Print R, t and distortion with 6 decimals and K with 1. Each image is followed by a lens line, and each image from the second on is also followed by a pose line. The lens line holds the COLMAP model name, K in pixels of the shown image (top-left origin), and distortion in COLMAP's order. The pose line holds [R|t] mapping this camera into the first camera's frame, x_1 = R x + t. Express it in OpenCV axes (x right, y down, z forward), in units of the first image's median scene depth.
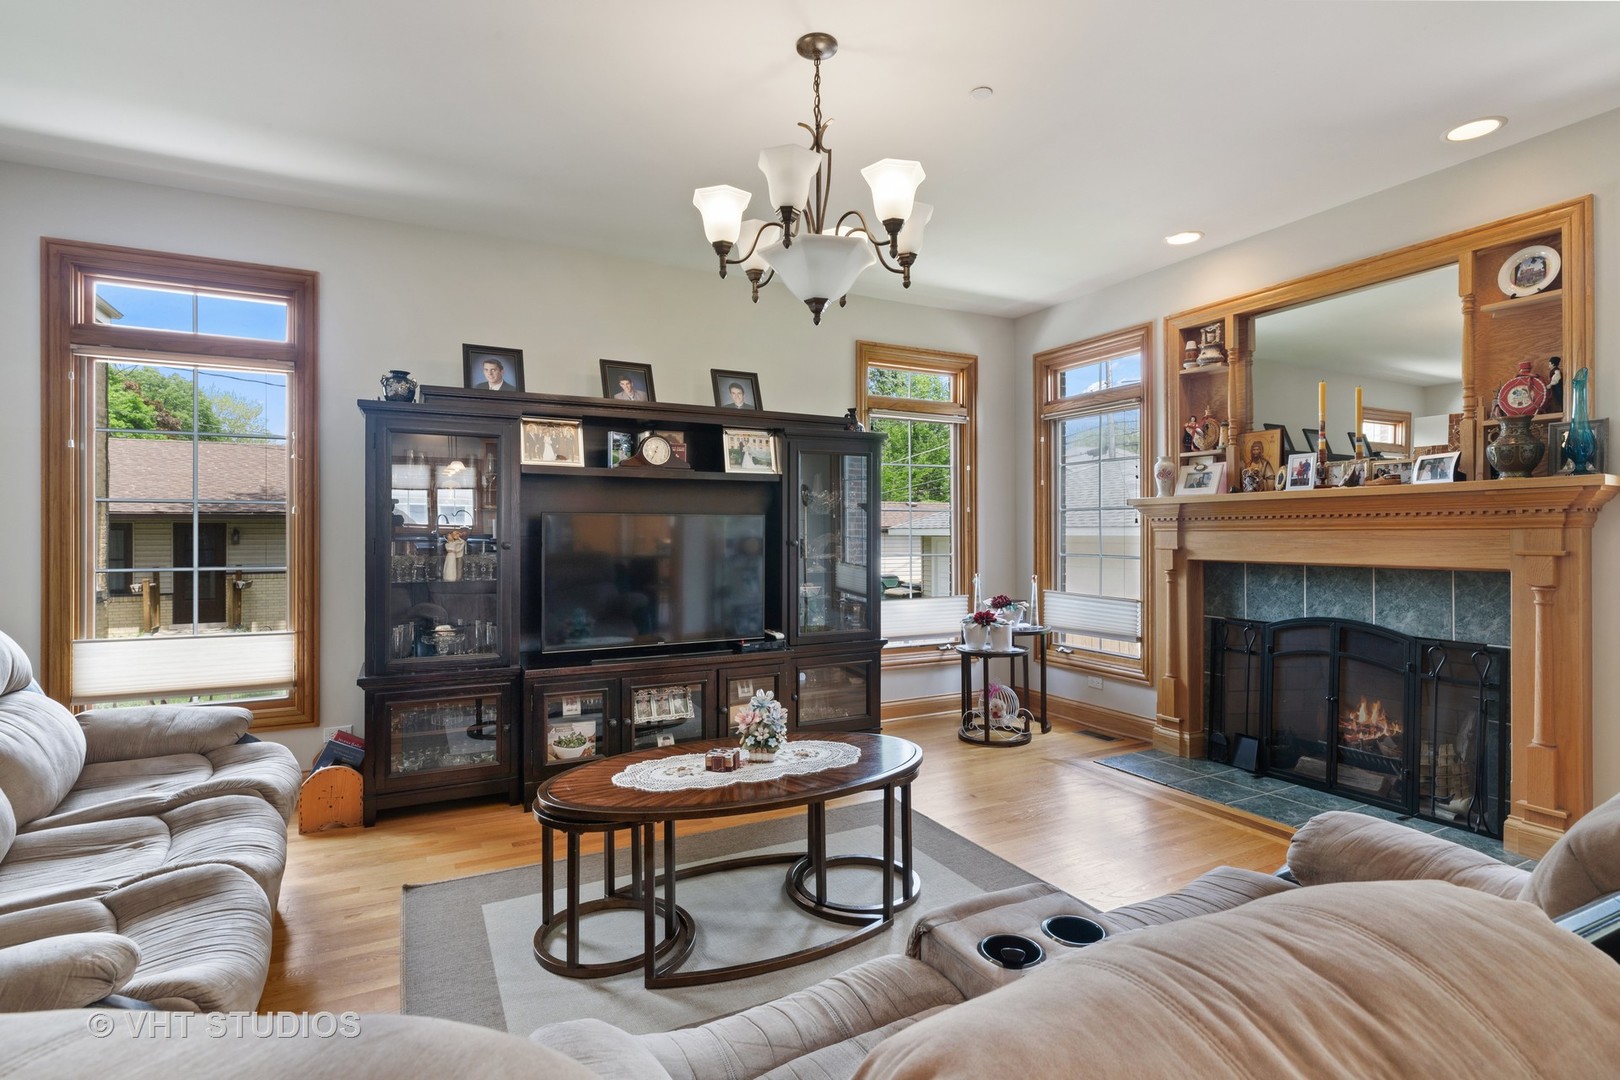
lens RADIAL K [[794.9, 0, 813.5], [0, 794.9, 530.7], [0, 0, 1]] dist [0.001242, 0.000288]
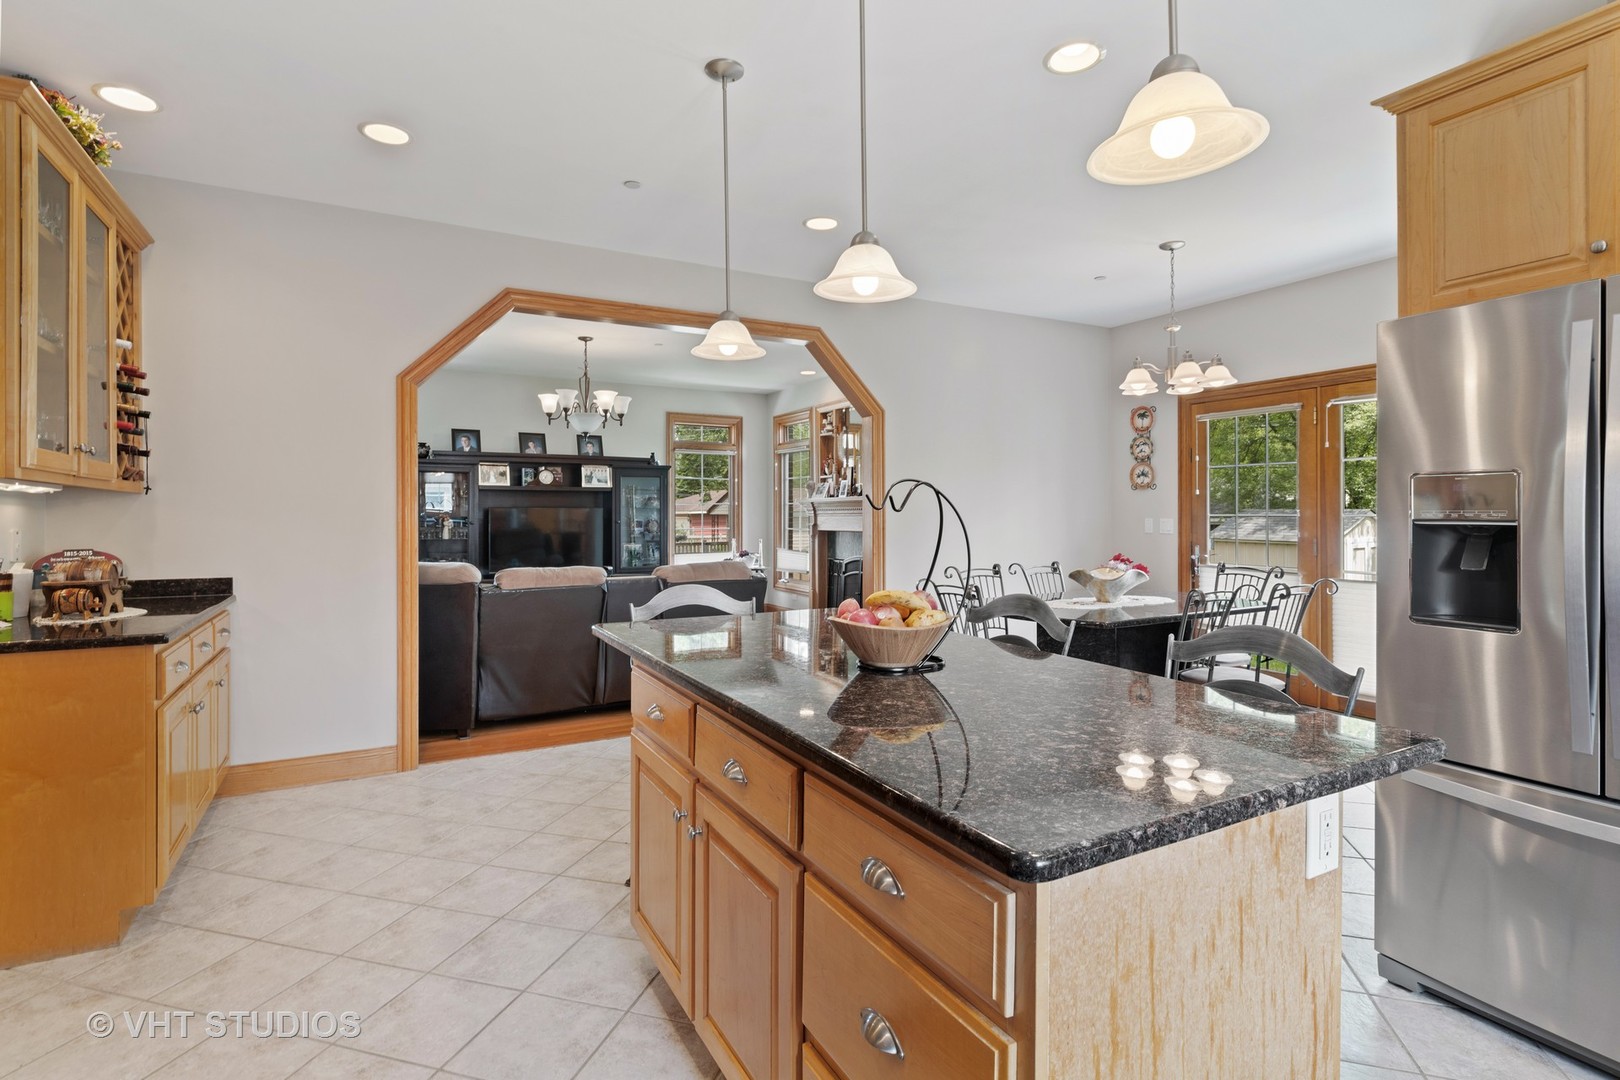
lens RADIAL K [[794.9, 0, 813.5], [0, 794.9, 530.7], [0, 0, 1]] dist [0.001242, 0.000288]
pose [[0.999704, -0.000254, 0.024316, 0.433630], [-0.000190, 0.999833, 0.018253, 0.000958], [-0.024316, -0.018252, 0.999538, -1.052954]]
